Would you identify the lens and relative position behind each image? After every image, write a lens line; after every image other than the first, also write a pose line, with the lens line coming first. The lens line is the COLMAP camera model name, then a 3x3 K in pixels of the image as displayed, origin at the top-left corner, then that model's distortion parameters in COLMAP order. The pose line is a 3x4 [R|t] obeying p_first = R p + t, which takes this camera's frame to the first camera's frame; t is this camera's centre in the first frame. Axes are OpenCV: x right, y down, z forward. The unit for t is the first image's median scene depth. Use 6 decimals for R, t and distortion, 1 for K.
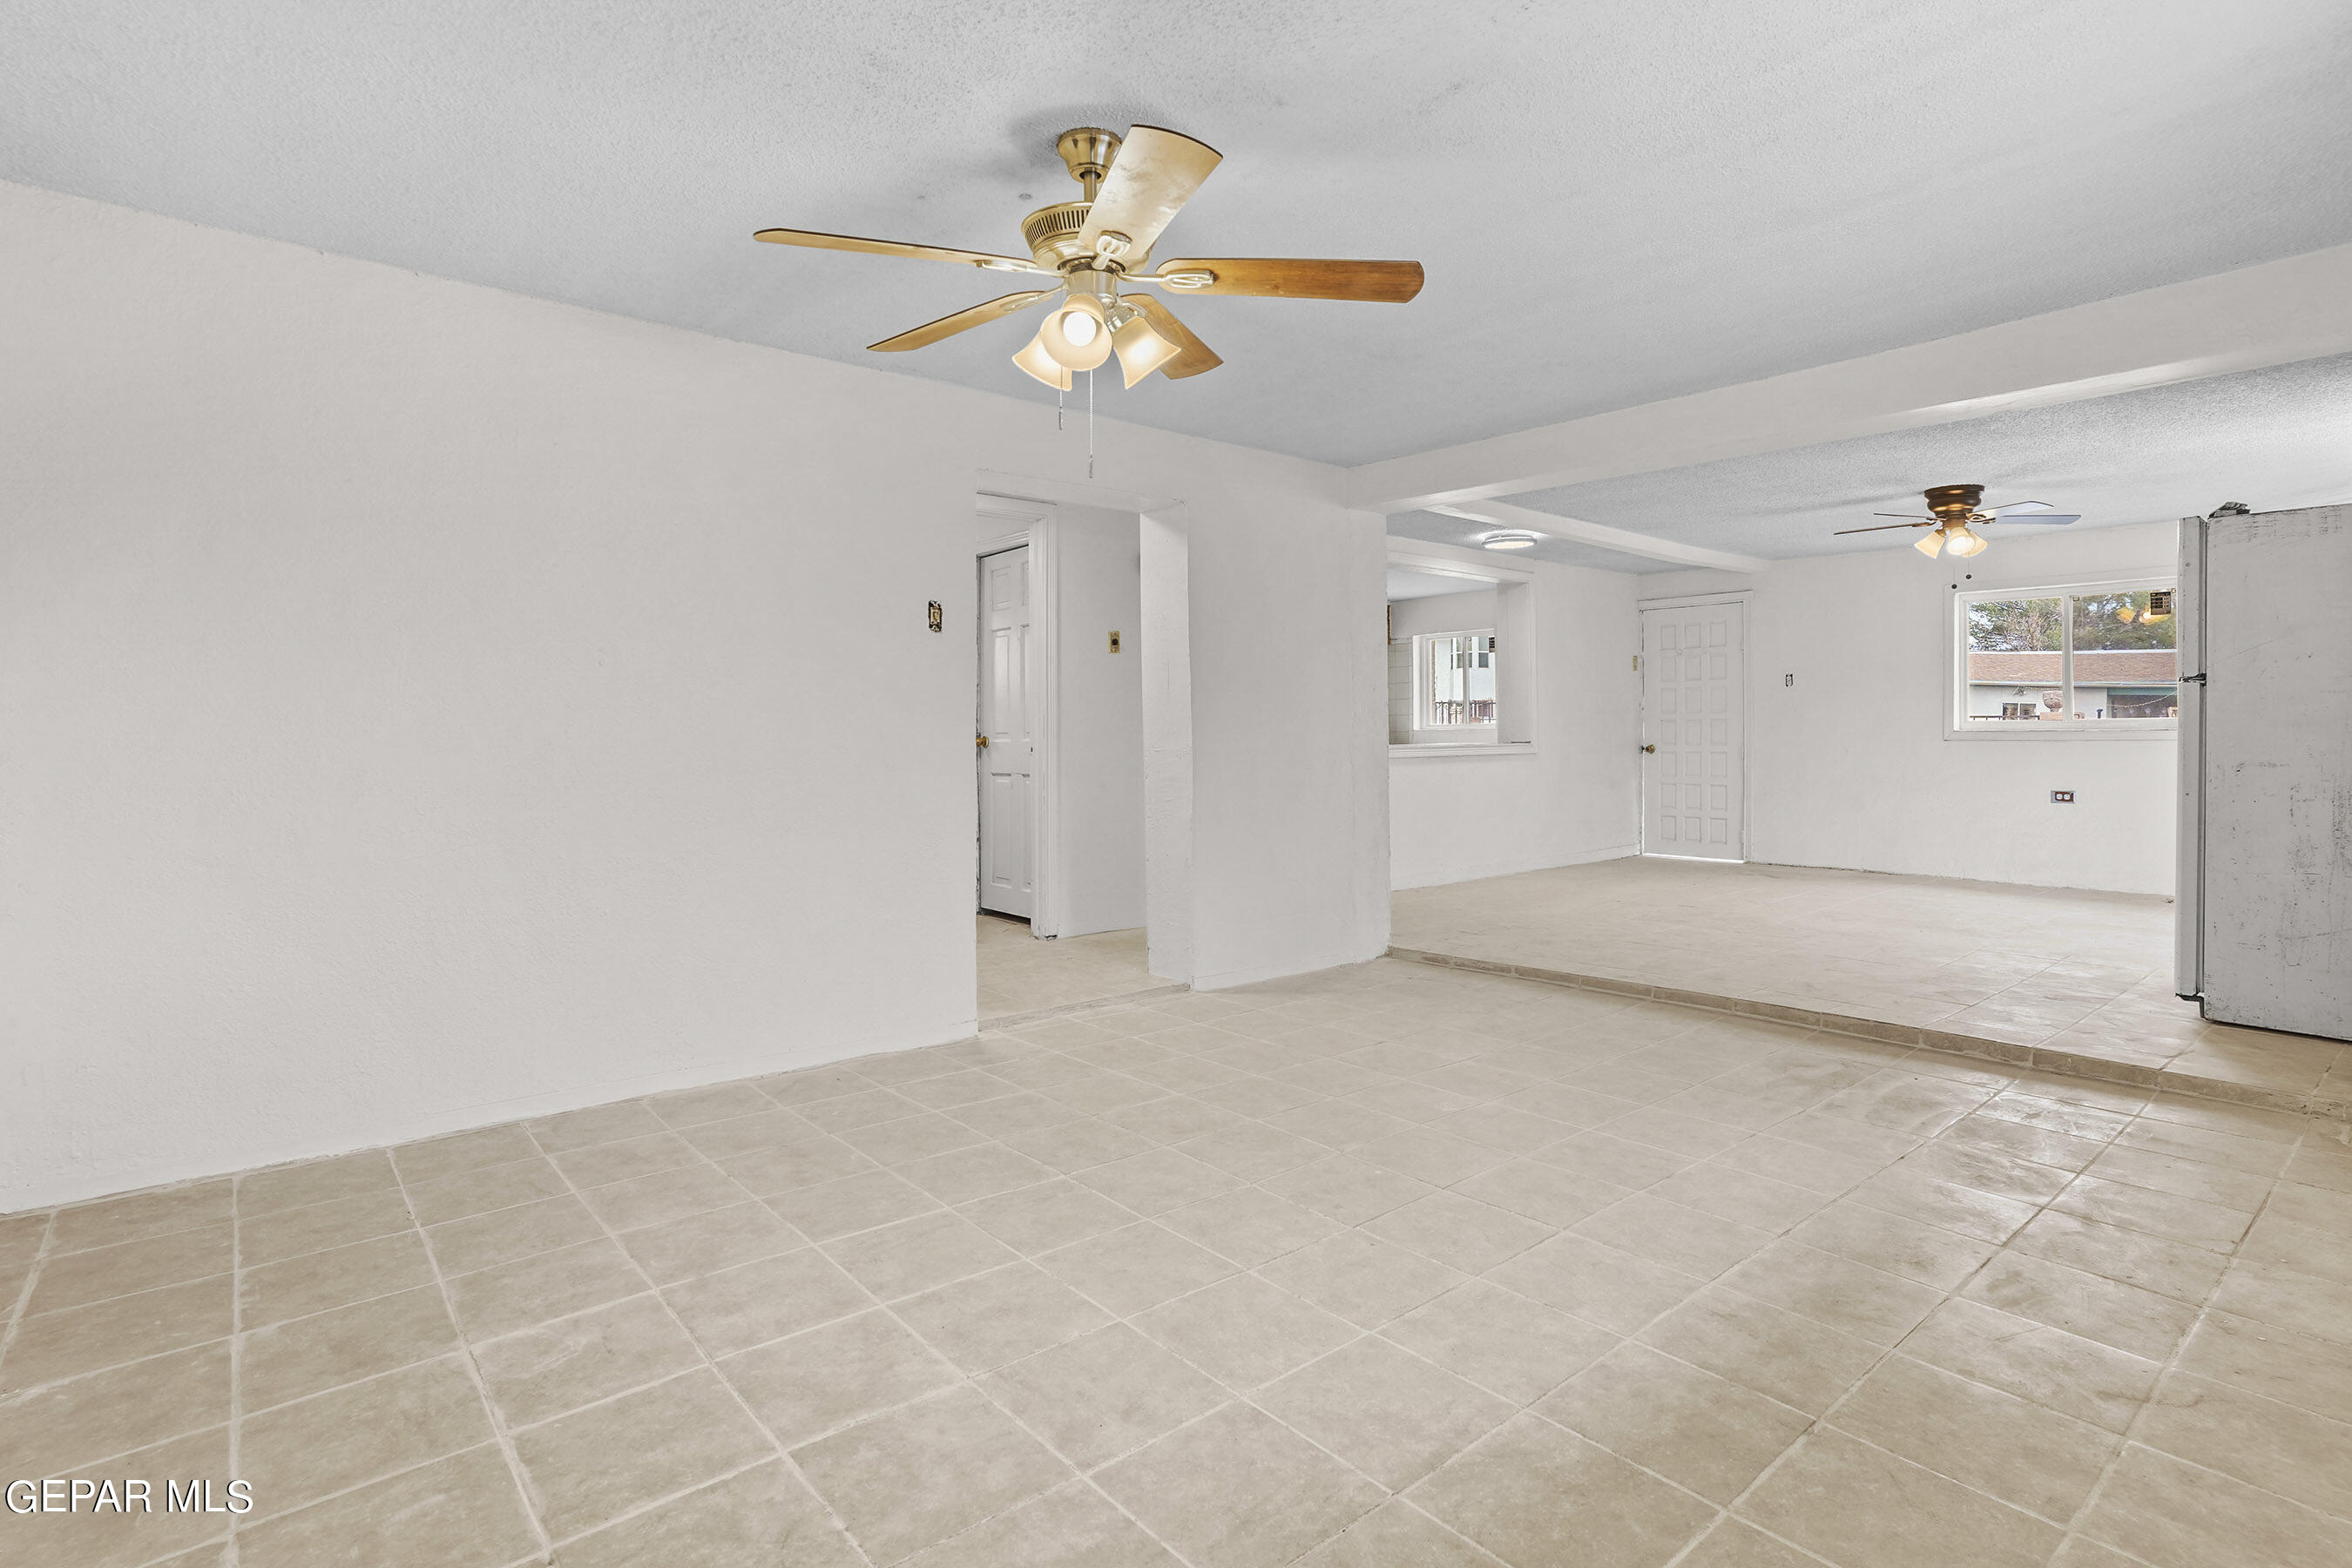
lens RADIAL K [[1151.6, 0, 1180.2], [0, 1151.6, 736.2], [0, 0, 1]] dist [-0.022952, 0.005027]
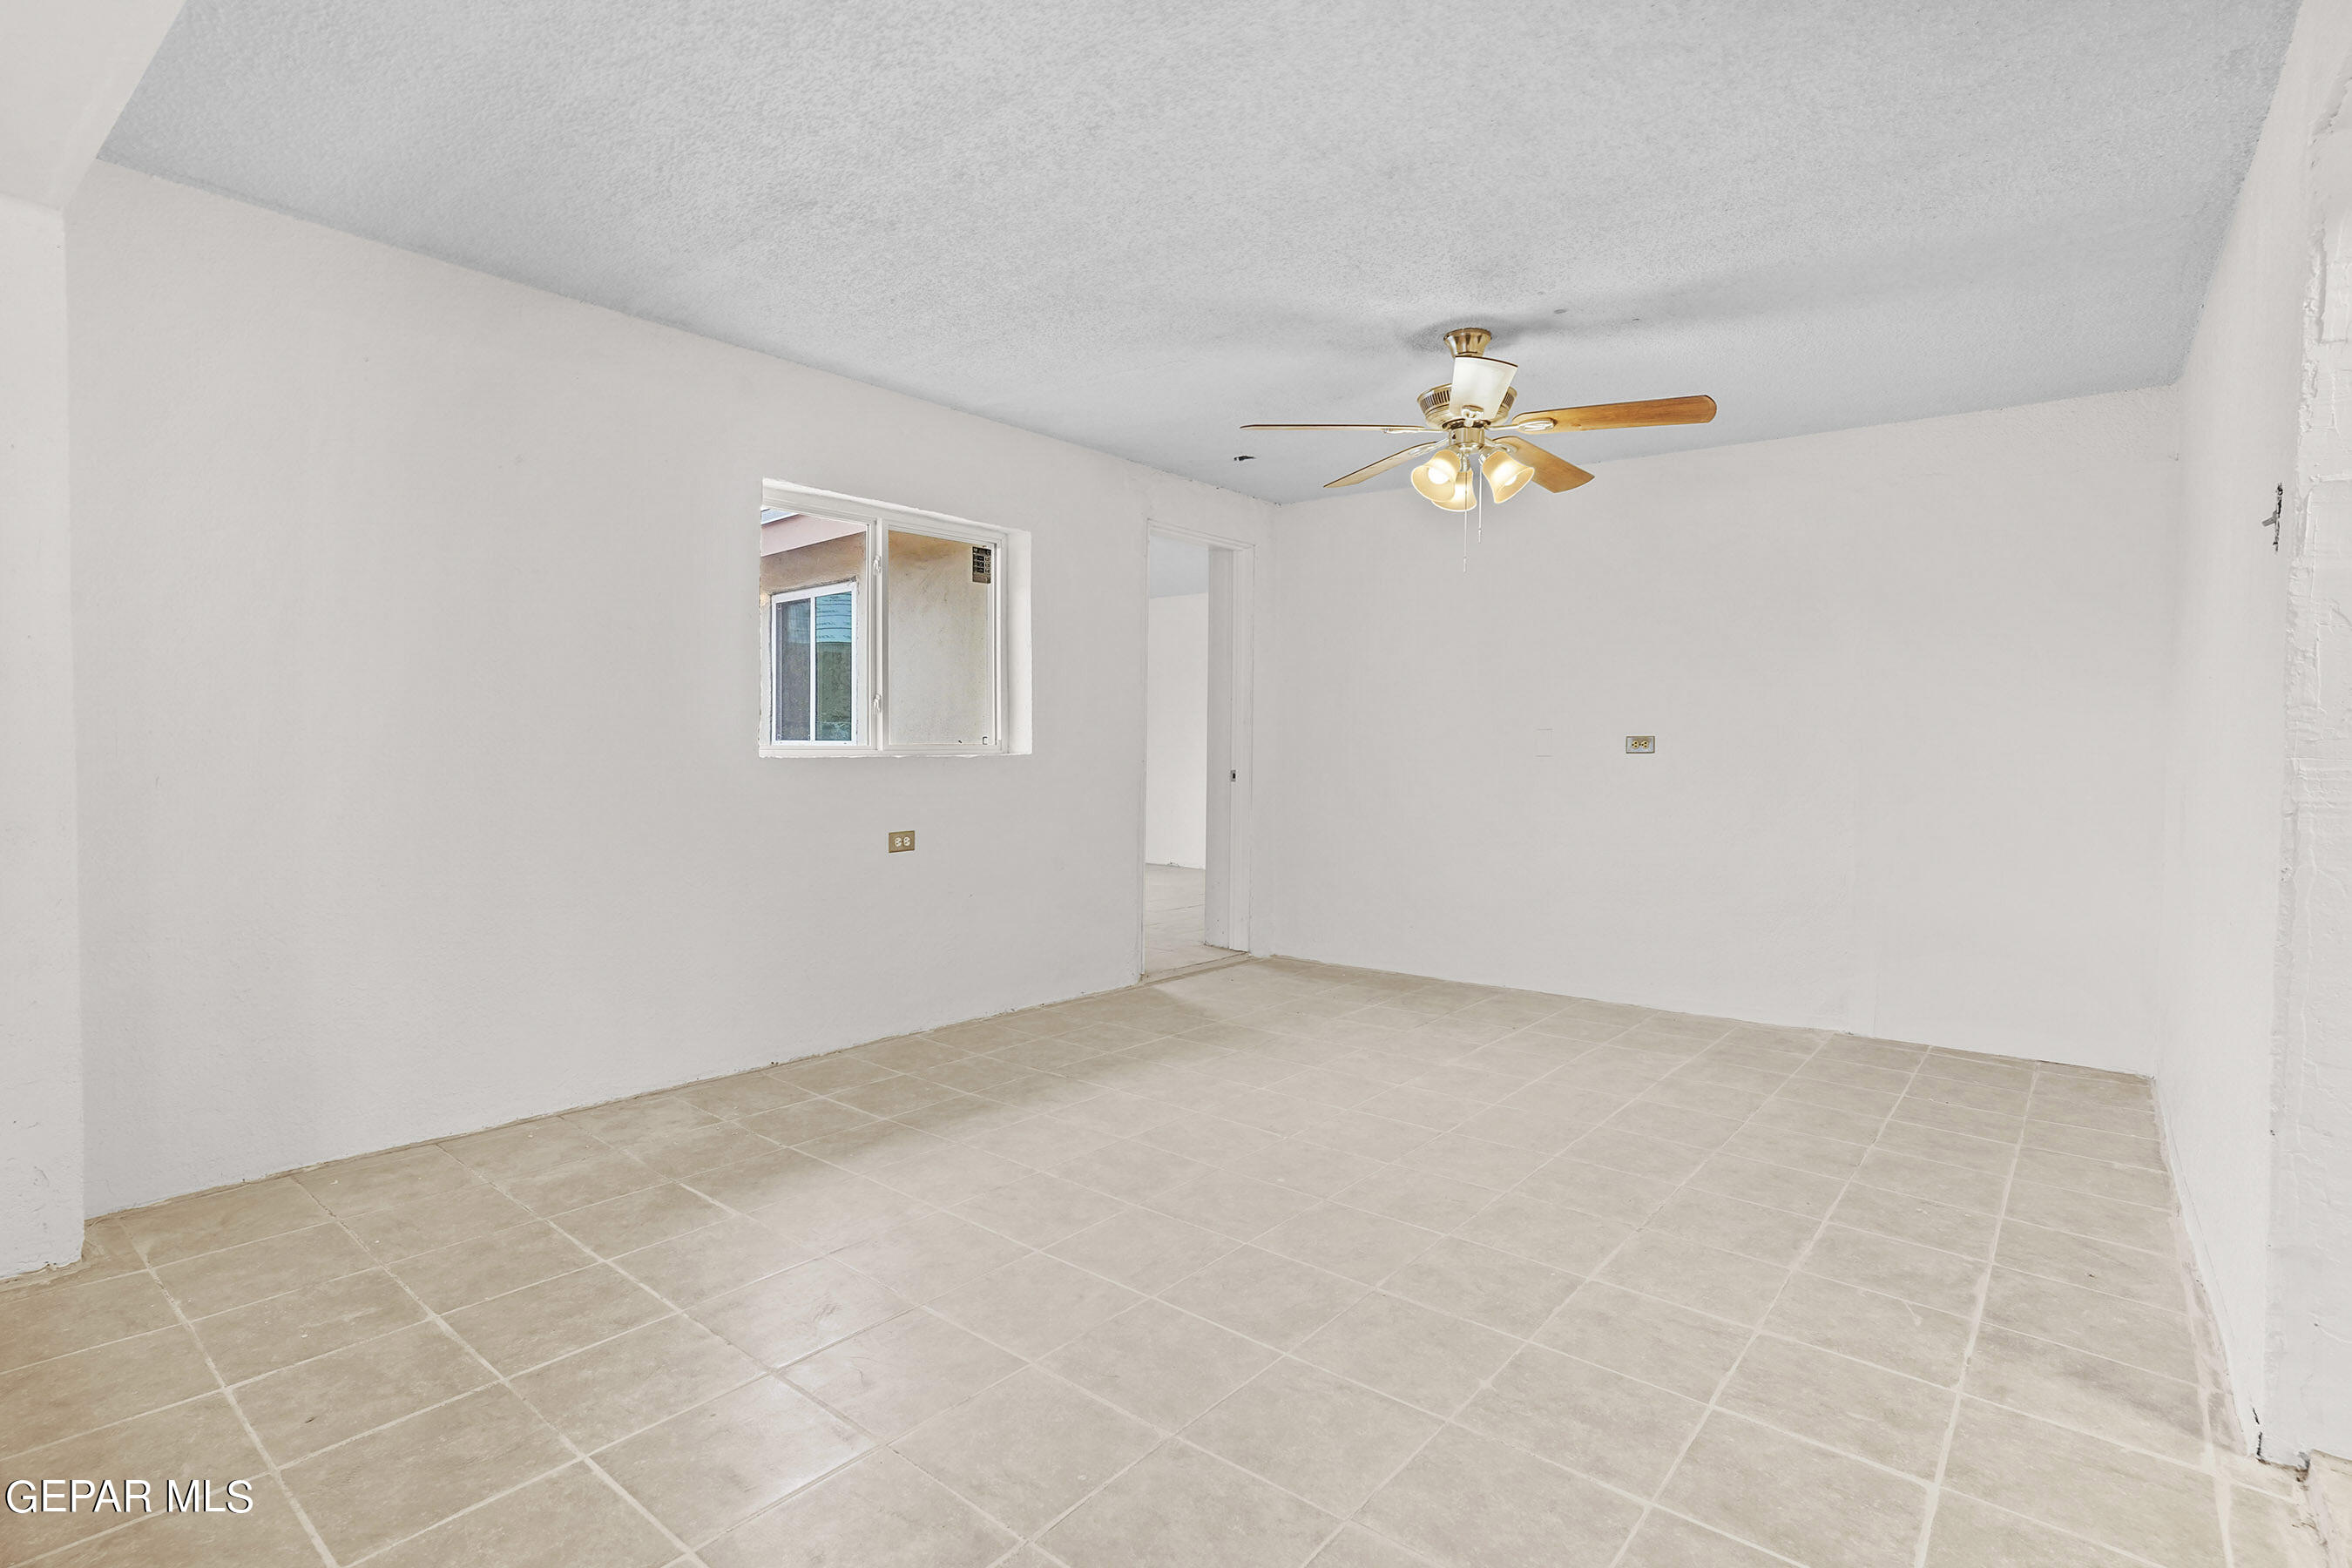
lens RADIAL K [[1151.6, 0, 1172.2], [0, 1151.6, 779.5], [0, 0, 1]] dist [-0.022952, 0.005027]
pose [[-0.984107, -0.006562, -0.177455, 0.492906], [-0.013609, 0.999165, 0.038528, -0.015217], [0.177054, 0.040330, -0.983374, 2.155625]]
